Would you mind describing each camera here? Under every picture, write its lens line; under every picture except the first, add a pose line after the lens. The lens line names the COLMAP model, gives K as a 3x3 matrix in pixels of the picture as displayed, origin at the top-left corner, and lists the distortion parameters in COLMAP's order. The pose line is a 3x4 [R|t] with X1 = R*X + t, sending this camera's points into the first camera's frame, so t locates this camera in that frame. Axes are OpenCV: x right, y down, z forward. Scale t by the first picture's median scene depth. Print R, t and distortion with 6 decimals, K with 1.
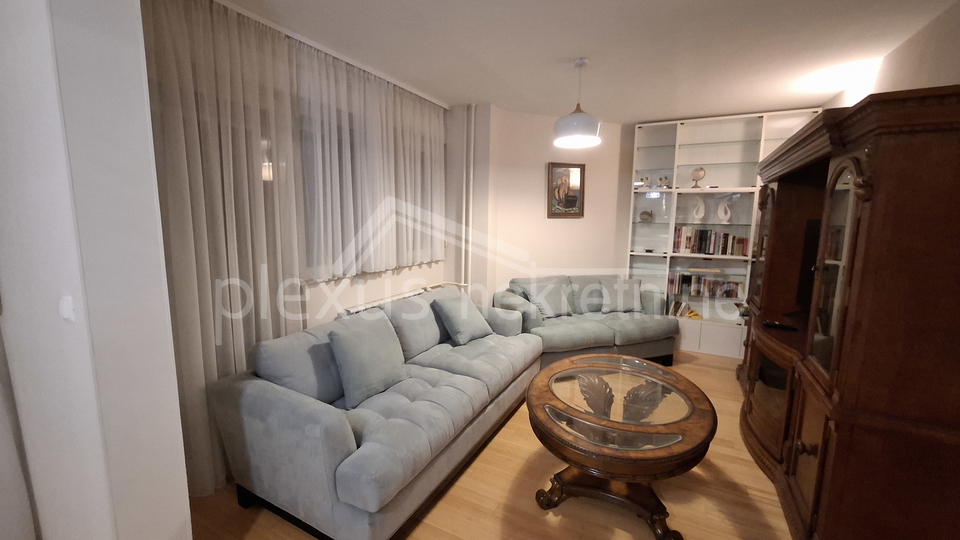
lens RADIAL K [[381.5, 0, 480.0], [0, 381.5, 270.0], [0, 0, 1]] dist [-0.006661, 0.000069]
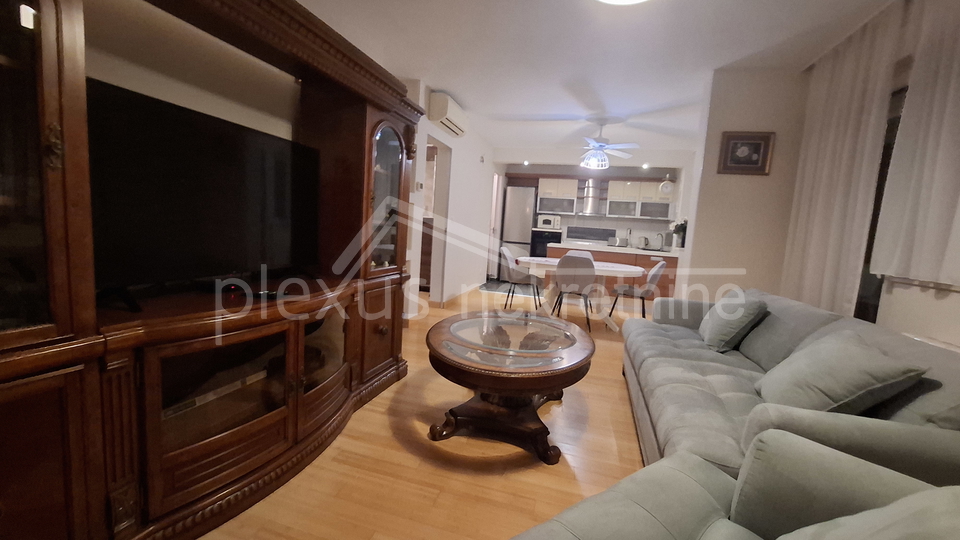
lens RADIAL K [[381.5, 0, 480.0], [0, 381.5, 270.0], [0, 0, 1]] dist [-0.006661, 0.000069]
pose [[-0.978765, -0.056378, -0.197078, 0.308962], [-0.106571, 0.961238, 0.254293, -0.064395], [0.175102, 0.269896, -0.946834, 0.921502]]
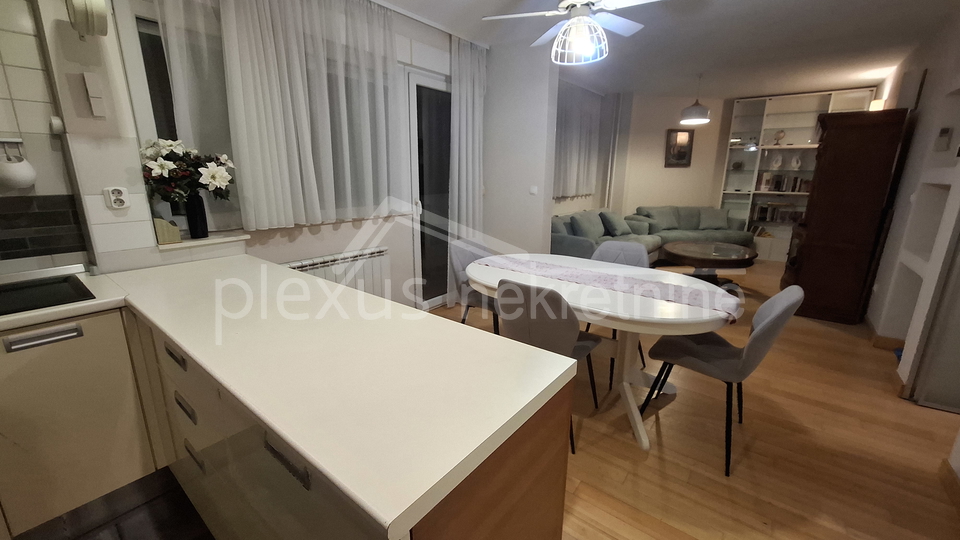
lens RADIAL K [[381.9, 0, 484.0], [0, 381.9, 264.1], [0, 0, 1]] dist [-0.001335, 0.000363]
pose [[0.982406, 0.040152, -0.182392, -0.240224], [-0.021898, 0.994644, 0.101012, 0.110927], [0.185471, -0.095241, 0.978023, -0.662720]]
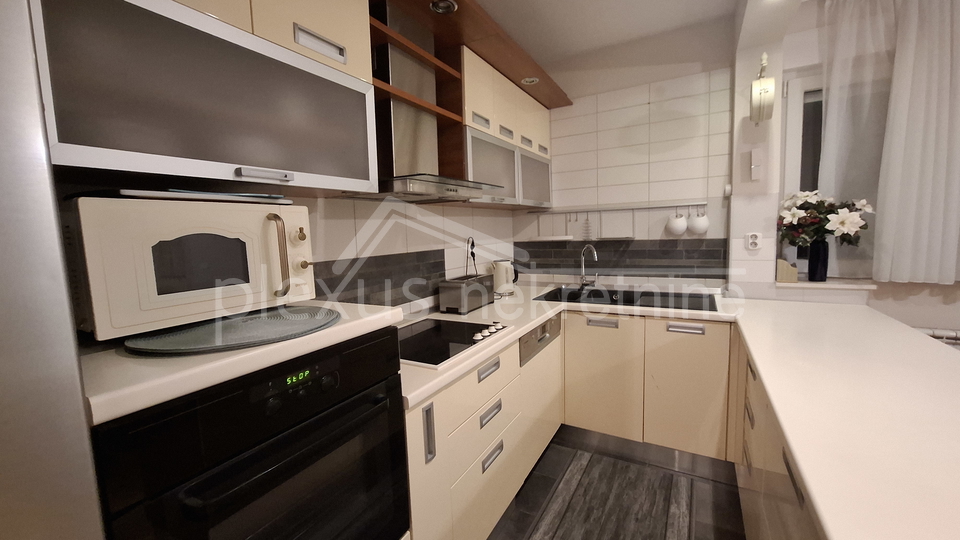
lens RADIAL K [[381.9, 0, 484.0], [0, 381.9, 264.1], [0, 0, 1]] dist [-0.001335, 0.000363]
pose [[-0.040646, 0.080055, -0.995961, -0.171482], [-0.104862, 0.990939, 0.083931, 0.115893], [0.993656, 0.107850, -0.031883, -0.673165]]
